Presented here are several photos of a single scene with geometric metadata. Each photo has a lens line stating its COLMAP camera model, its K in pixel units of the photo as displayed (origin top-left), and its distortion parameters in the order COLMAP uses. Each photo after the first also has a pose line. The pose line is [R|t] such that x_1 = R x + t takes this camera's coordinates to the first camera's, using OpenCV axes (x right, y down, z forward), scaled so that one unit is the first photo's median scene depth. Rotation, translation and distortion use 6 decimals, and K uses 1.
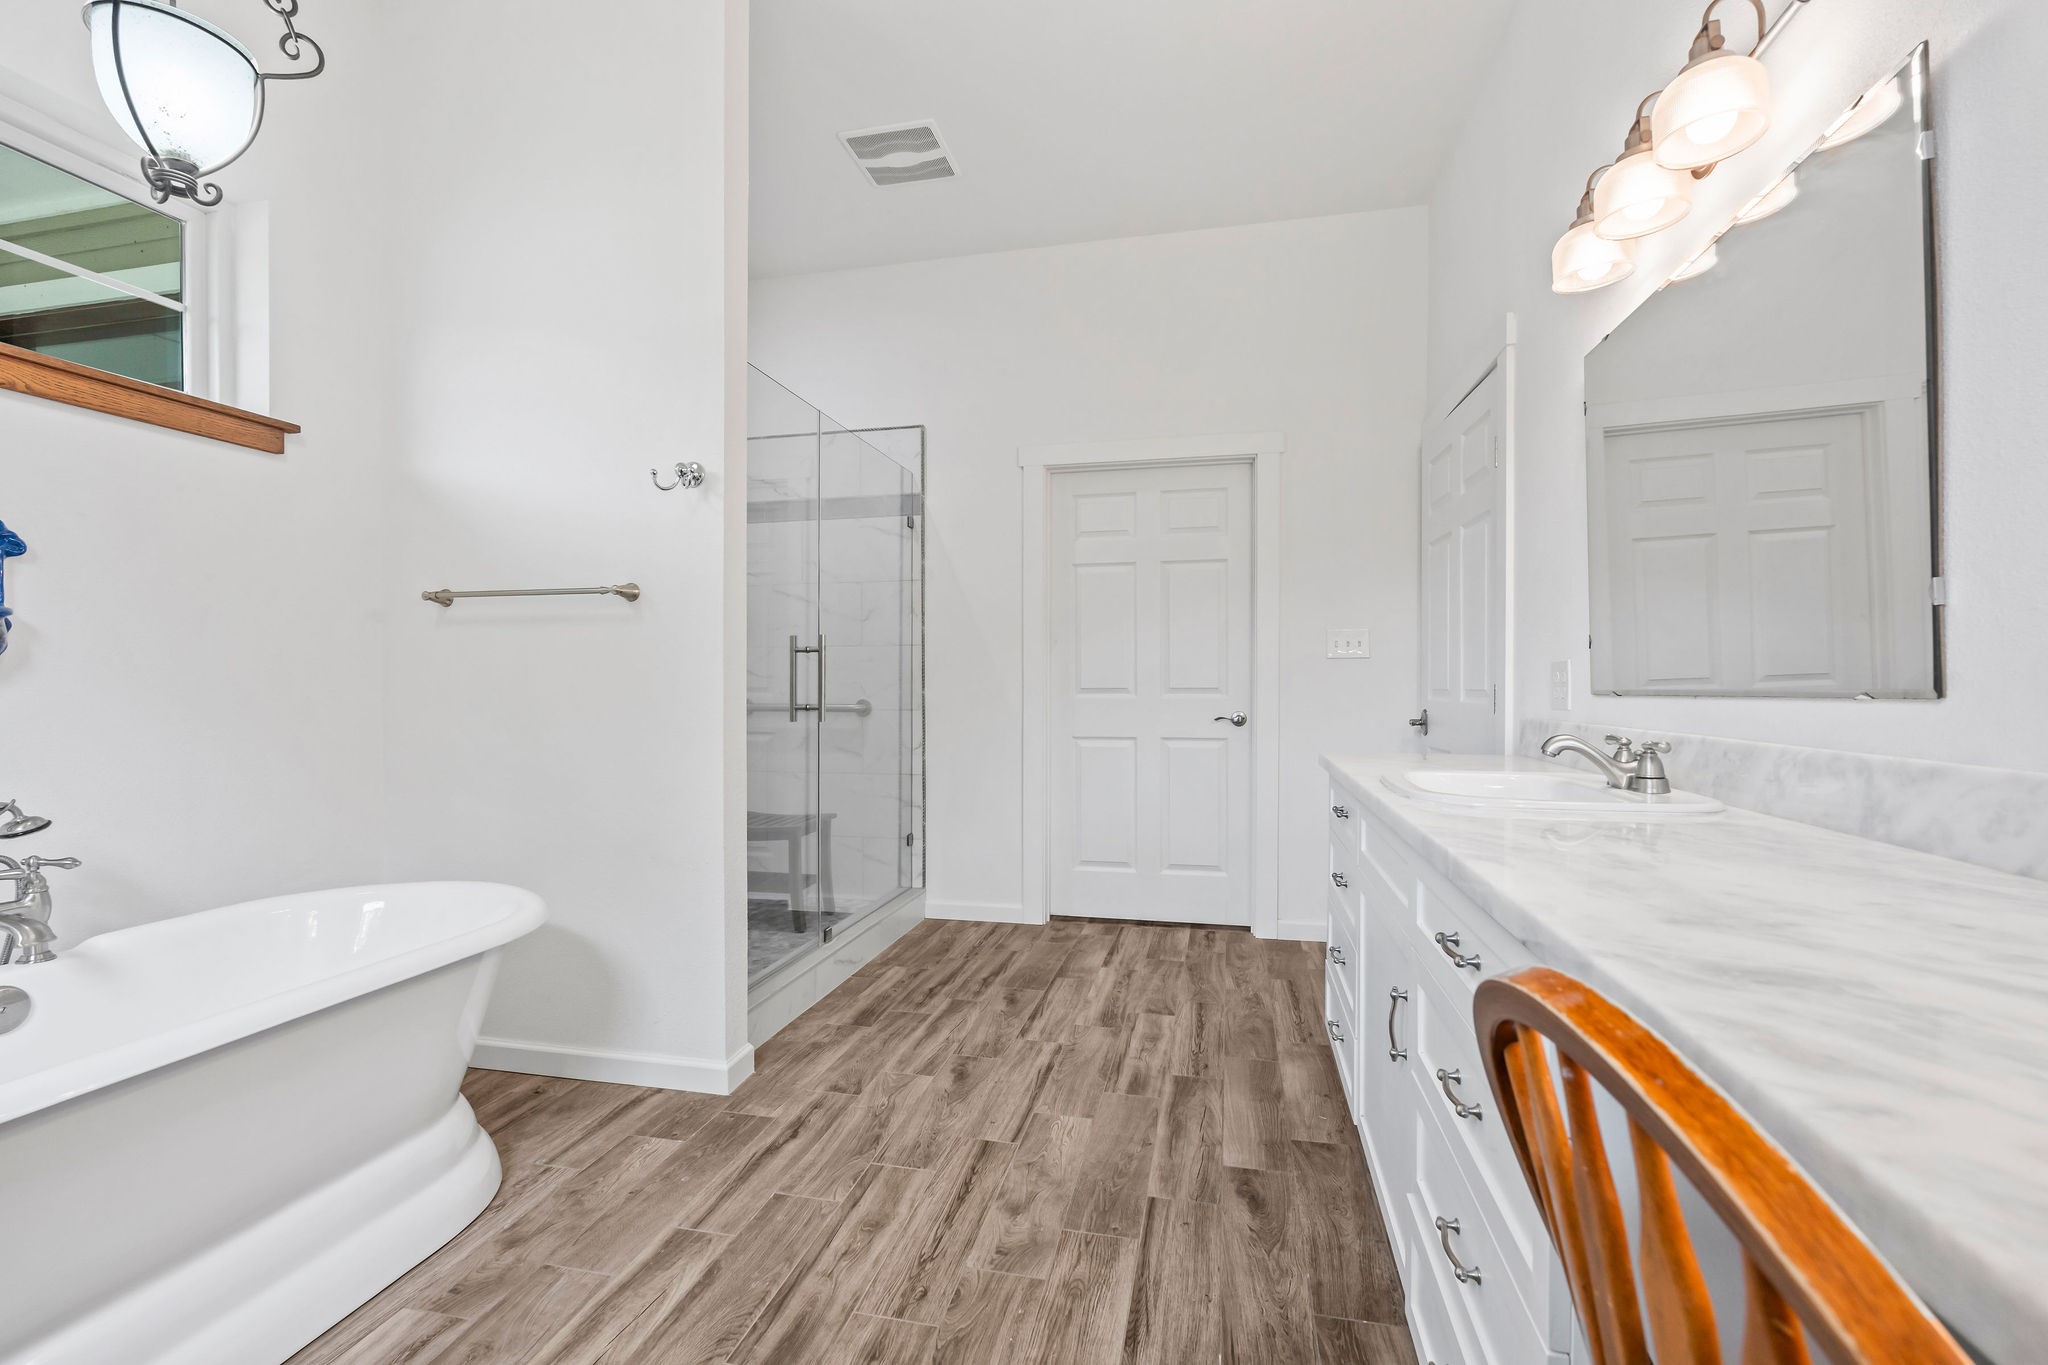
lens RADIAL K [[890.5, 0, 1029.8], [0, 890.5, 691.6], [0, 0, 1]] dist [0.000818, -0.000709]
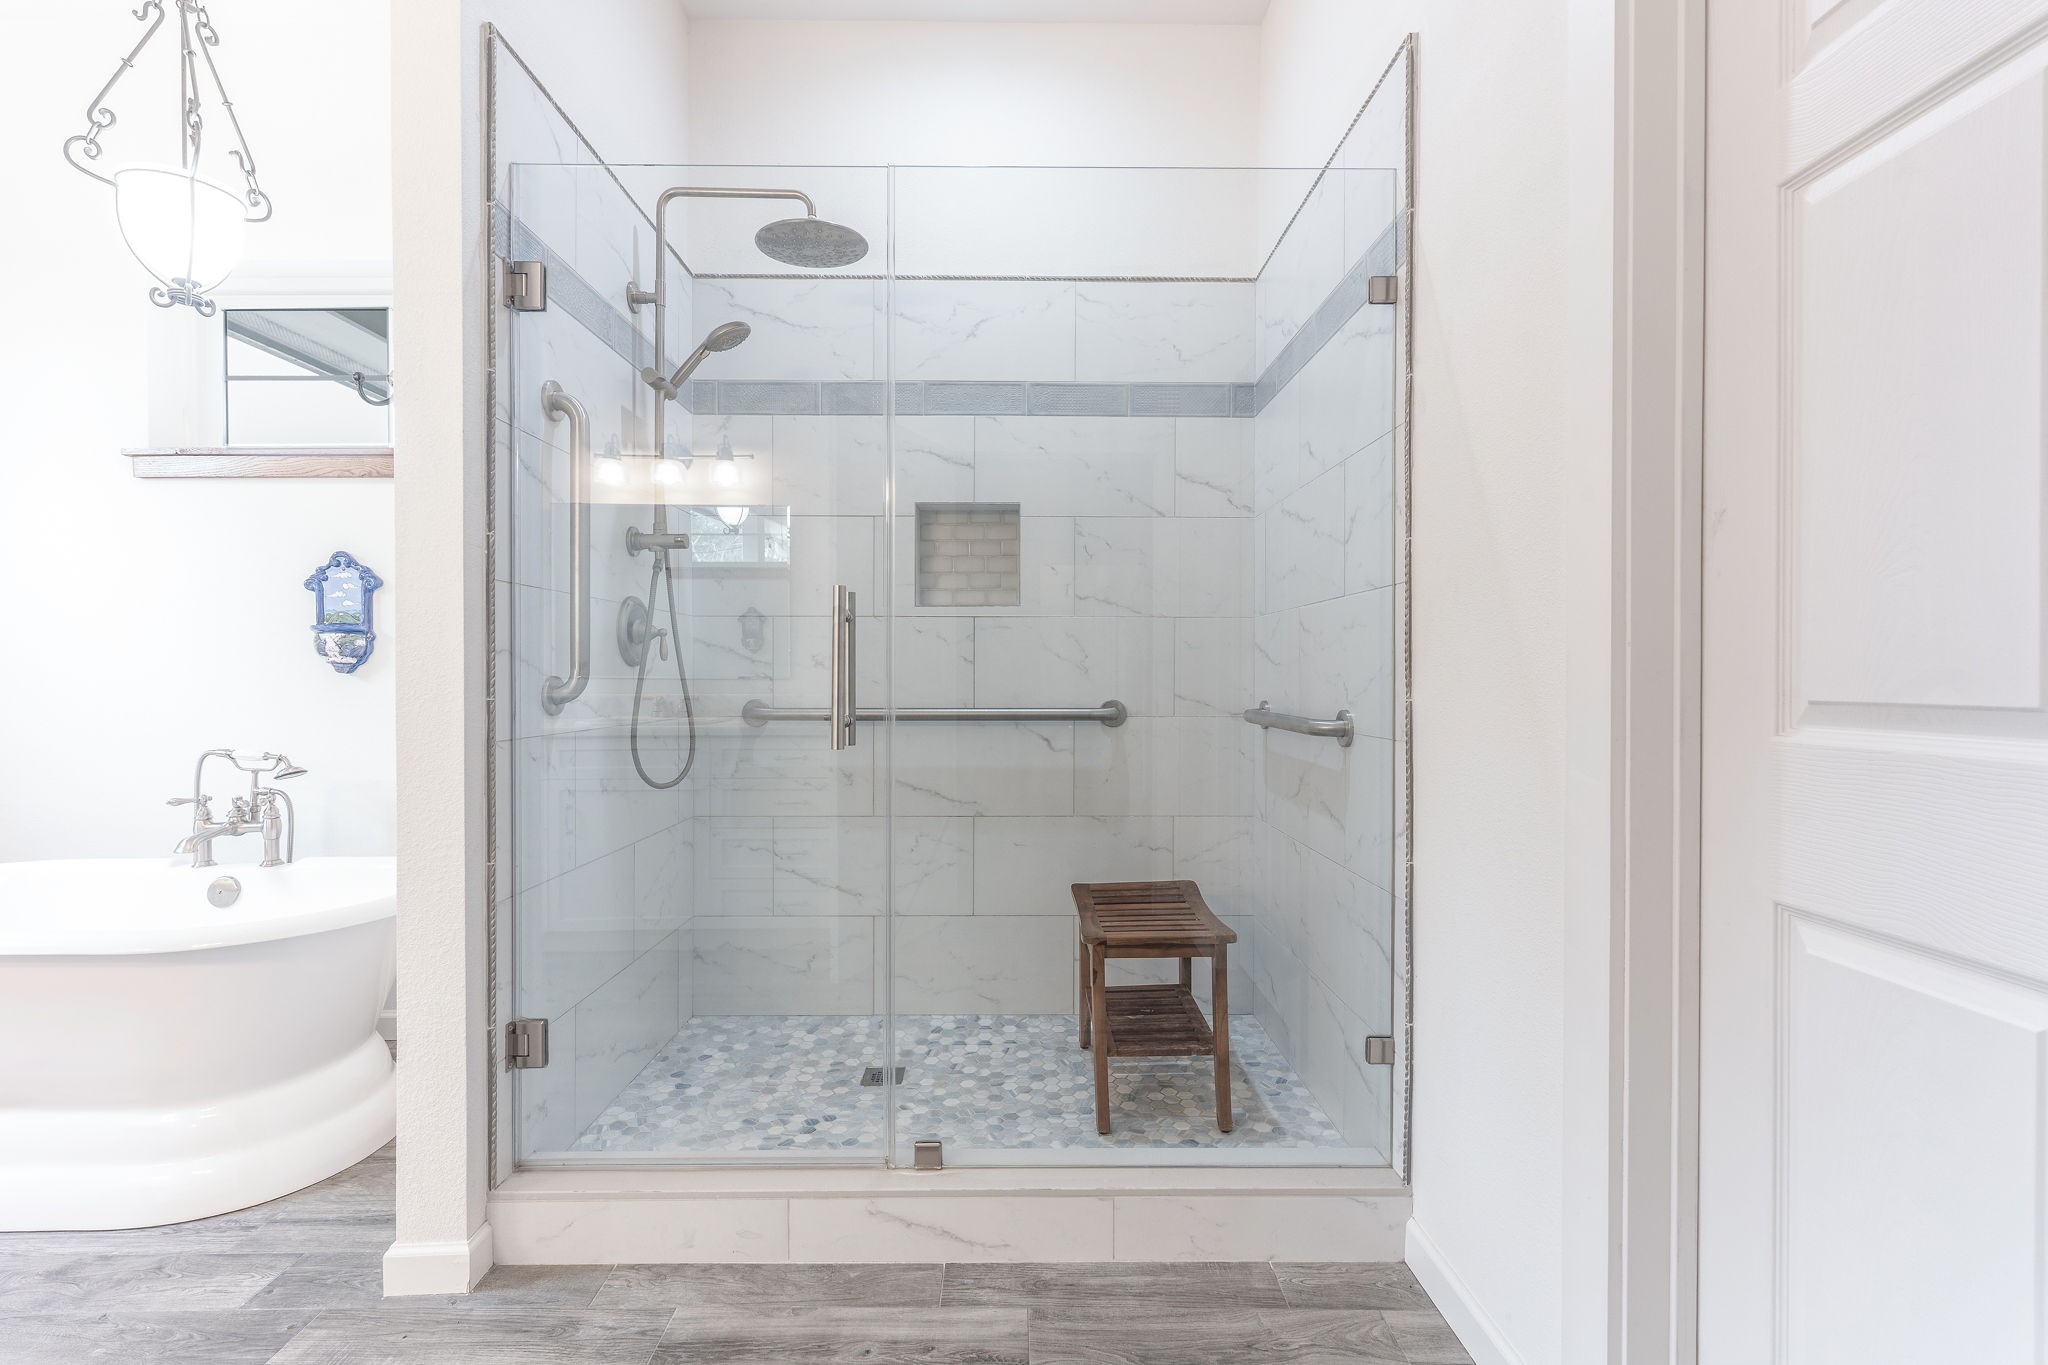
lens RADIAL K [[890.5, 0, 994.8], [0, 890.5, 678.3], [0, 0, 1]] dist [0.000818, -0.000709]
pose [[0.222183, 0.002603, -0.975001, 0.405445], [-0.005266, 0.999985, 0.001470, -0.009839], [0.974991, 0.004808, 0.222194, 1.289519]]
